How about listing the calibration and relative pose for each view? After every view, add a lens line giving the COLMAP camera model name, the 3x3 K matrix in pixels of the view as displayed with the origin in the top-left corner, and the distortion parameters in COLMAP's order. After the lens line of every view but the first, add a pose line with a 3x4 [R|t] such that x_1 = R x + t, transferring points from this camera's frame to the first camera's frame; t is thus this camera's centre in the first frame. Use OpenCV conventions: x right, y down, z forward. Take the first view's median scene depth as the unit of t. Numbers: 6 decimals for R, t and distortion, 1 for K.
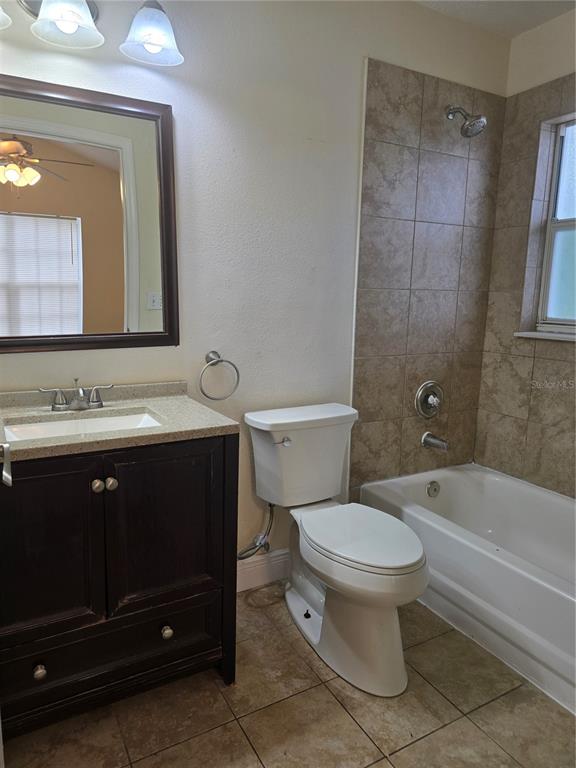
lens RADIAL K [[514.0, 0, 289.9], [0, 514.0, 386.5], [0, 0, 1]] dist [0.052689, -0.046720]
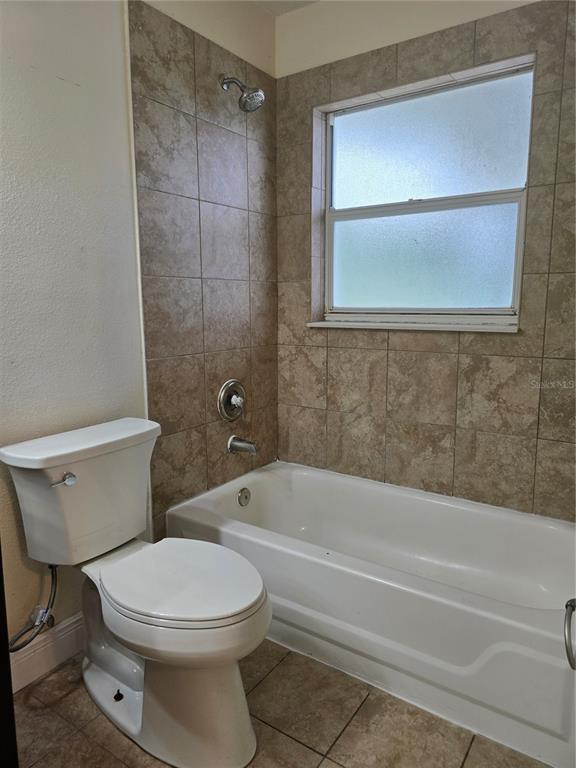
lens RADIAL K [[514.0, 0, 294.8], [0, 514.0, 378.2], [0, 0, 1]] dist [0.052689, -0.046720]
pose [[0.898480, -0.092793, 0.429097, -0.018251], [0.102206, 0.994763, 0.001112, -0.003442], [-0.426953, 0.042858, 0.903258, 0.154068]]
